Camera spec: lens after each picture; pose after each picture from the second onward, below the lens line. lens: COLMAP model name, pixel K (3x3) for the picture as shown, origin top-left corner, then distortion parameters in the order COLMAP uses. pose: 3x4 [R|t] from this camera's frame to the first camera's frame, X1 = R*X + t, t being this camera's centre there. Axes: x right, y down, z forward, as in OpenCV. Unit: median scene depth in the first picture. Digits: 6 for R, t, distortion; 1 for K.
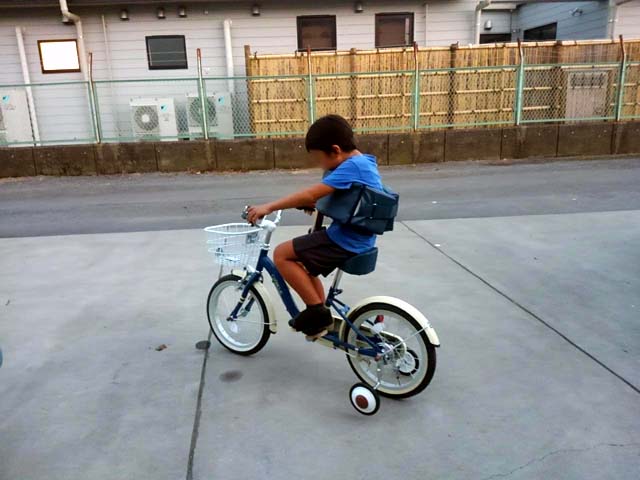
lens RADIAL K [[523.1, 0, 320.6], [0, 523.1, 239.5], [0, 0, 1]] dist [0.047708, -0.067351]
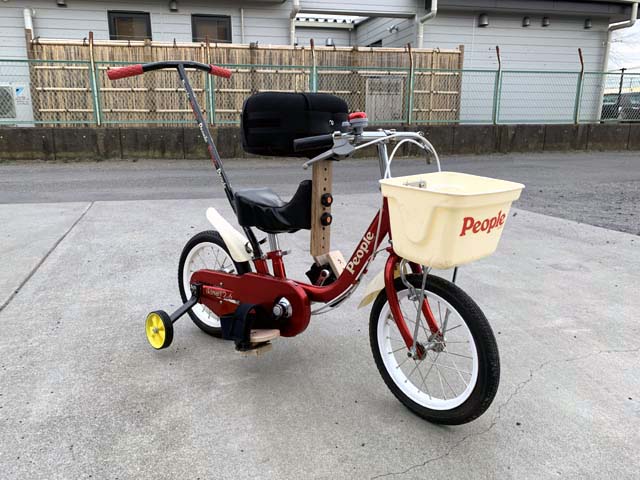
lens RADIAL K [[486.7, 0, 318.6], [0, 486.7, 238.8], [0, 0, 1]] dist [0.018709, -0.021946]
pose [[0.988259, 0.000255, 0.152790, 0.230364], [0.004693, 0.999476, -0.032022, 0.035693], [-0.152718, 0.032363, 0.987740, 0.064237]]
